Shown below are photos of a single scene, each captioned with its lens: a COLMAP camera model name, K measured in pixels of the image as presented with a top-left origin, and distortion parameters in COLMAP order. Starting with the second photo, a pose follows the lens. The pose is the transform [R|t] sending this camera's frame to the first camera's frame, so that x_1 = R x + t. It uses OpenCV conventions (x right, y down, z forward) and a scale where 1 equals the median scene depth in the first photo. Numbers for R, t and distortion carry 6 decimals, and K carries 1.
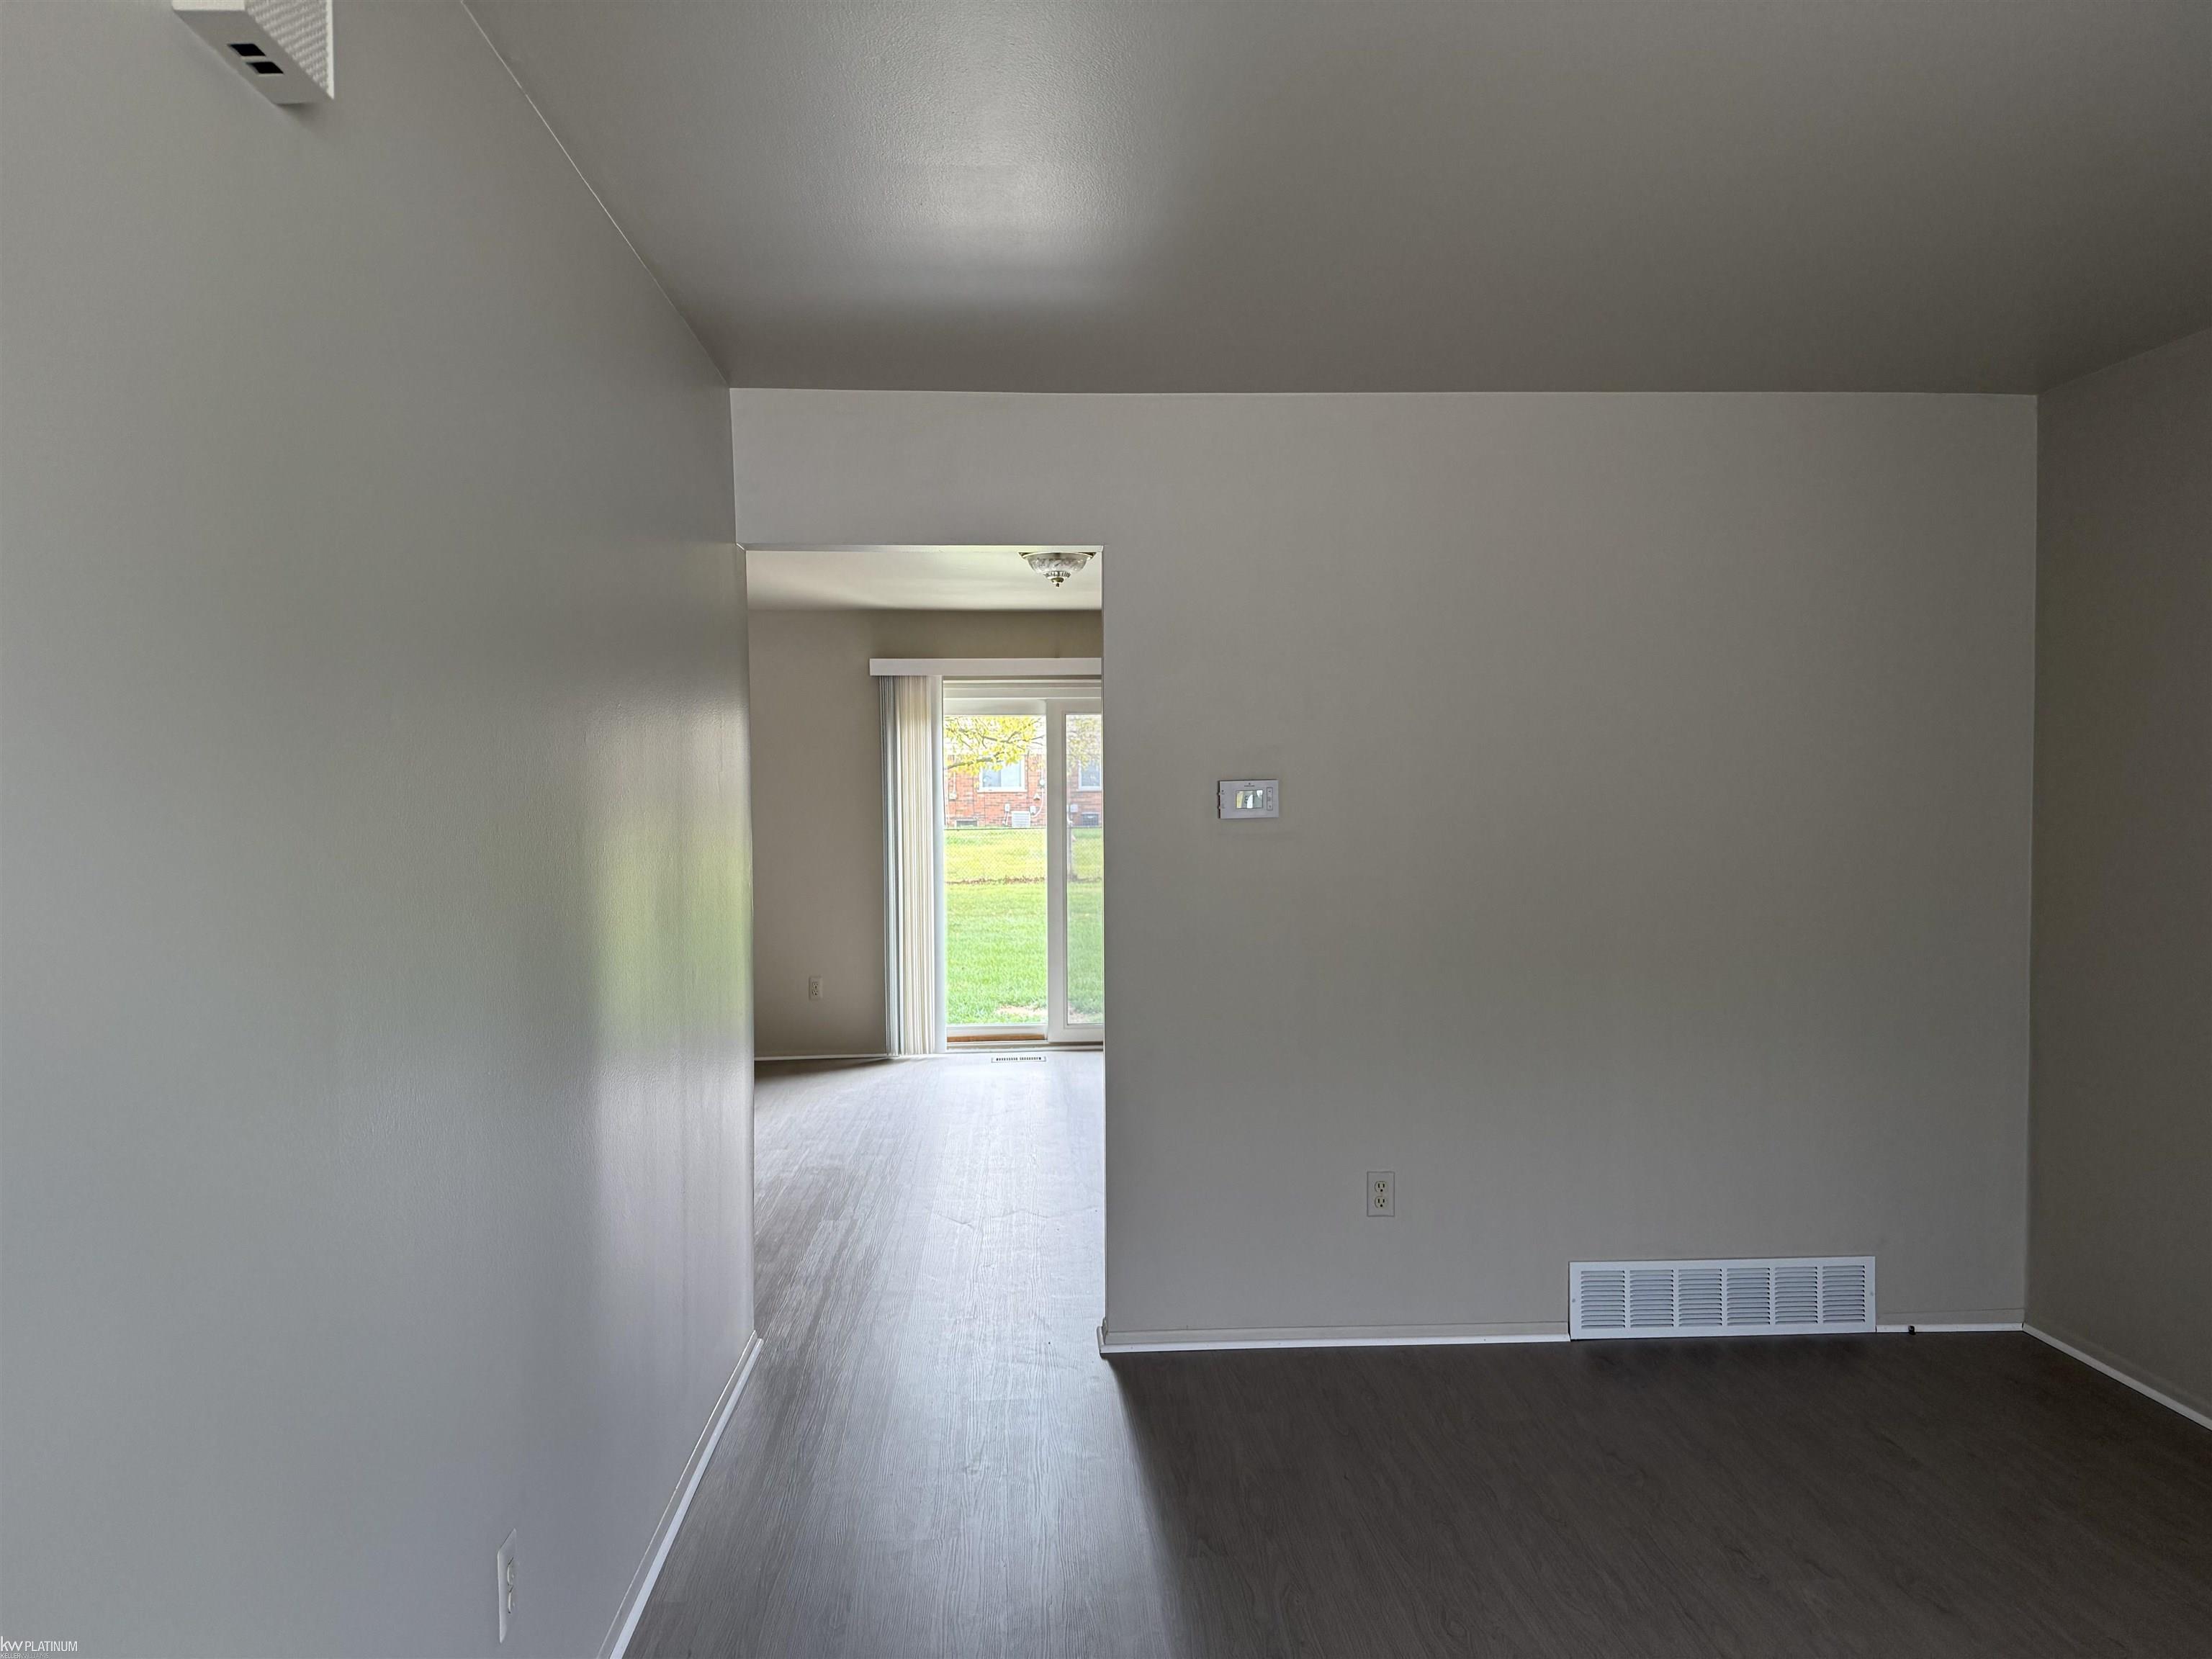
lens RADIAL K [[1557.6, 0, 1104.1], [0, 1557.6, 840.8], [0, 0, 1]] dist [0.040059, -0.025479]
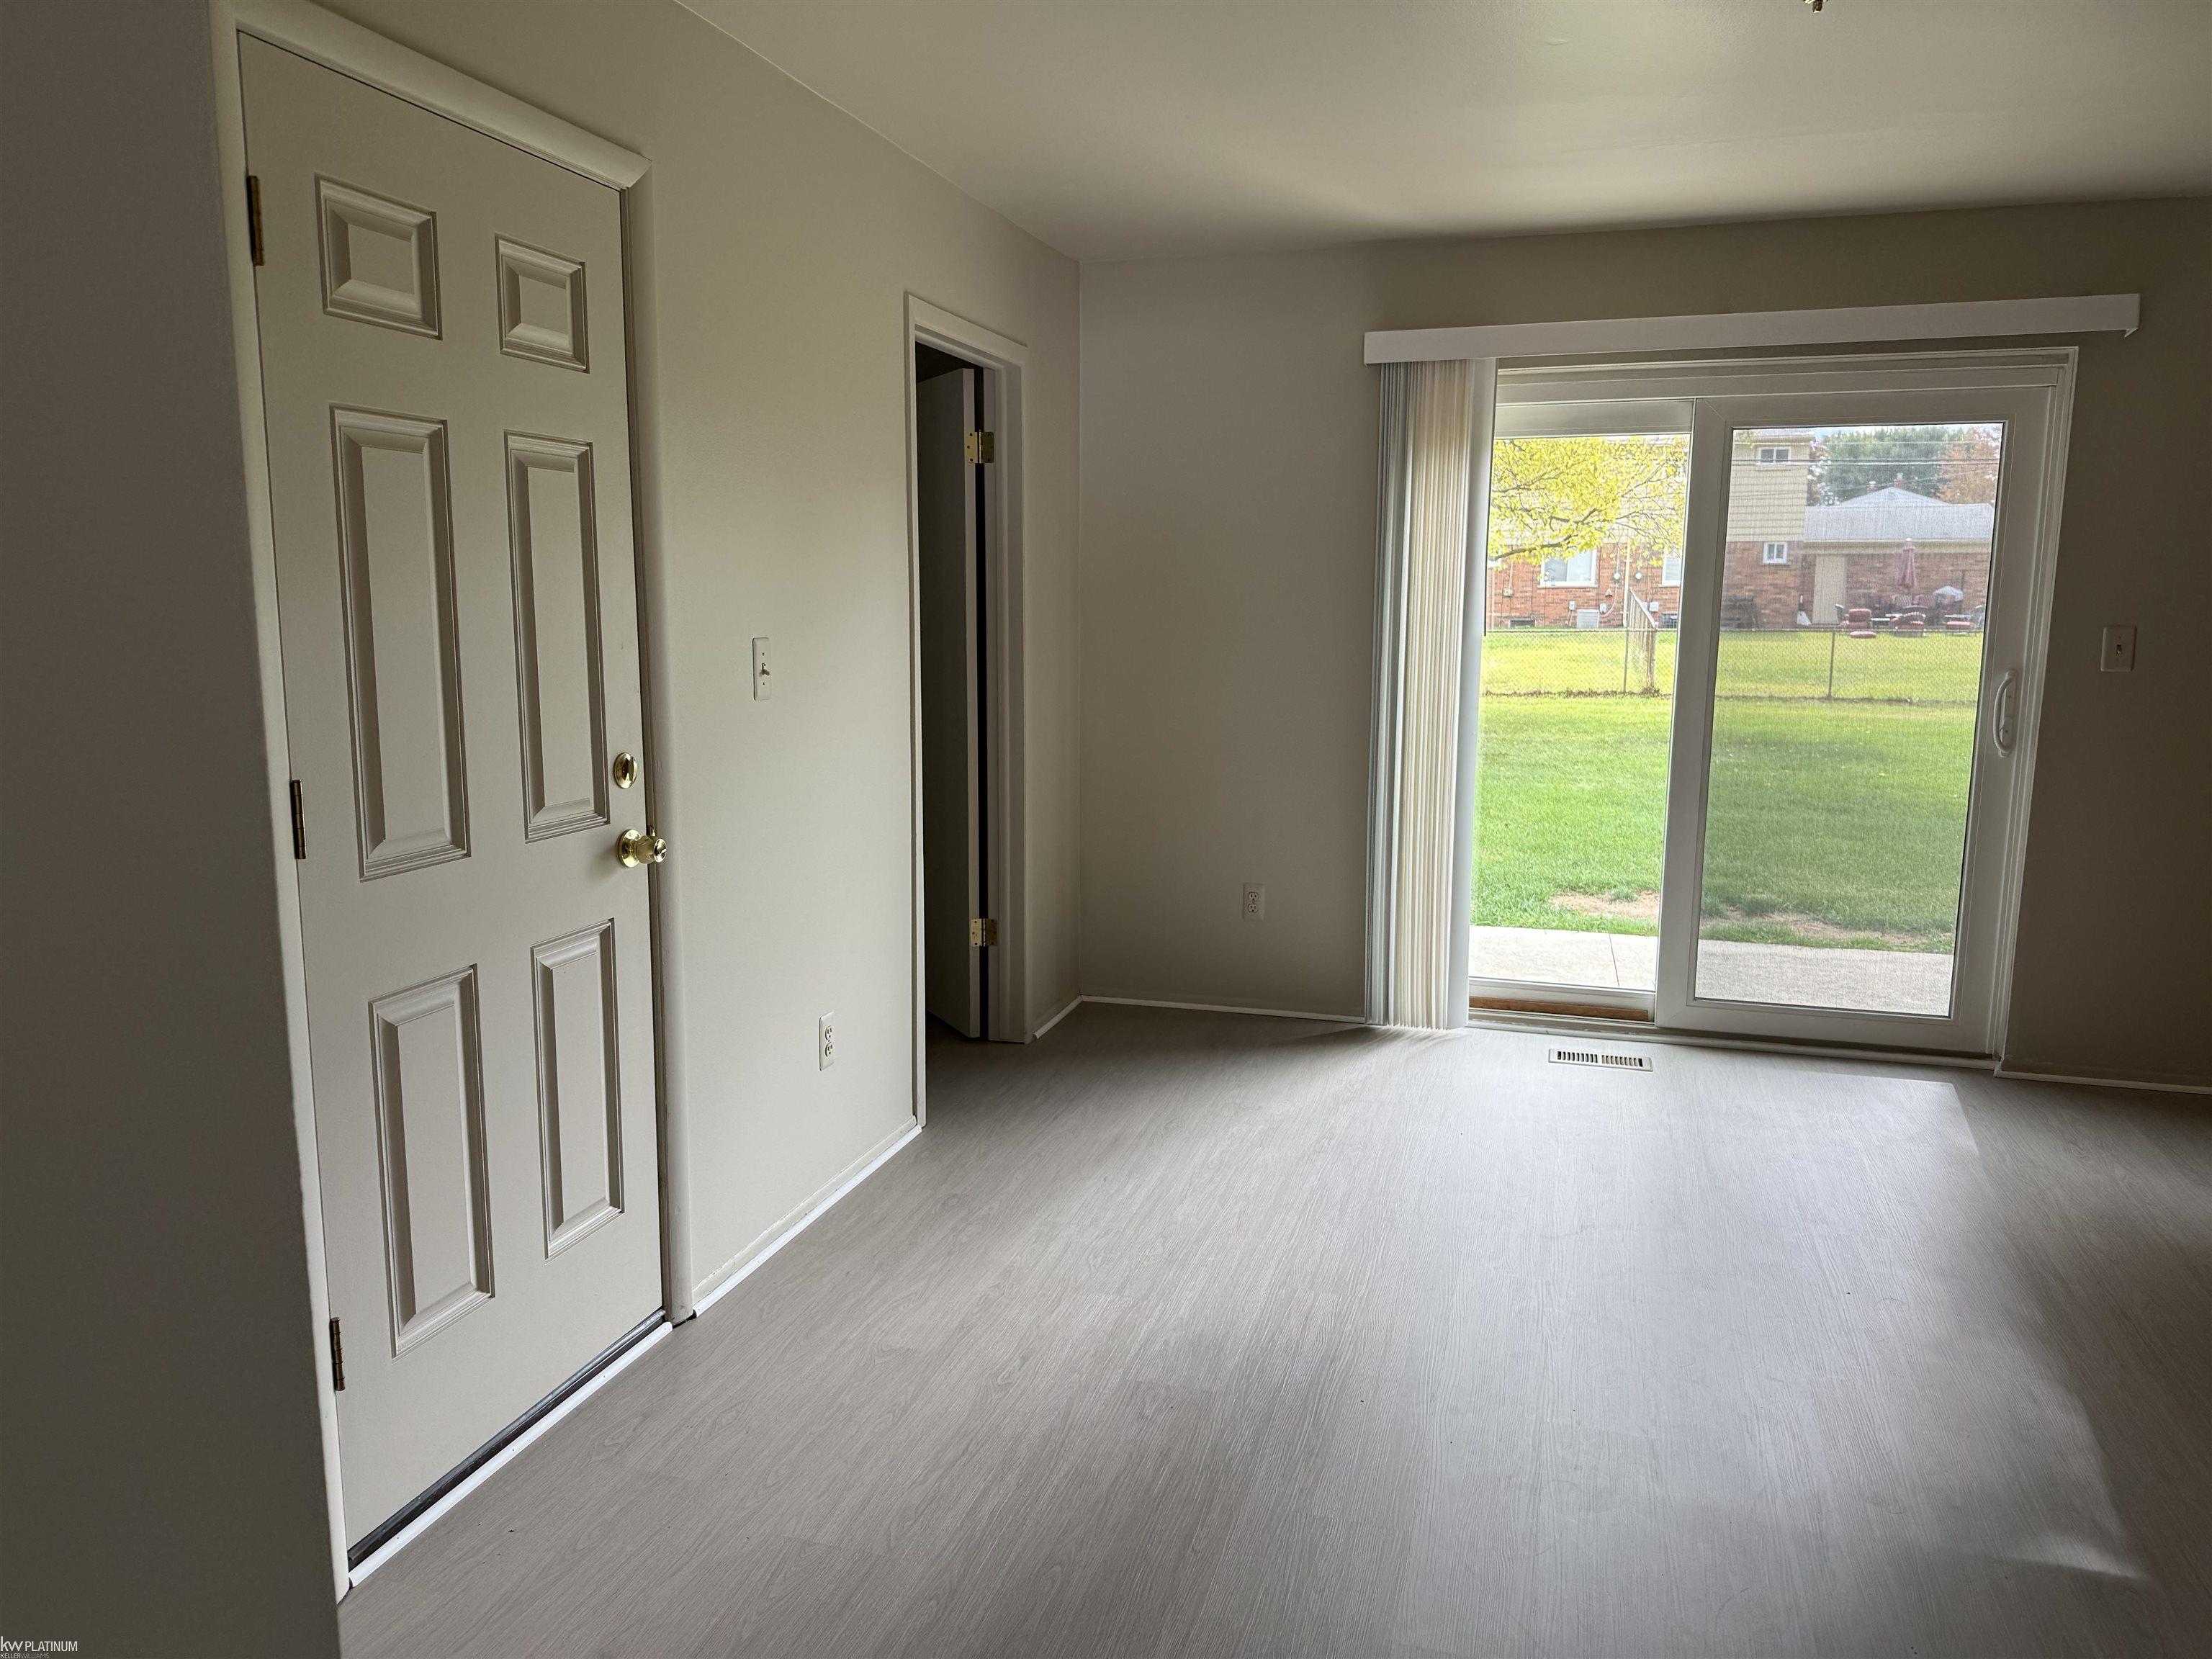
lens RADIAL K [[1557.6, 0, 1082.8], [0, 1557.6, 845.6], [0, 0, 1]] dist [0.040059, -0.025479]
pose [[0.936015, 0.065347, -0.345841, -0.025359], [-0.019154, 0.990614, 0.135339, -0.005375], [0.351439, -0.120056, 0.928481, 0.274834]]
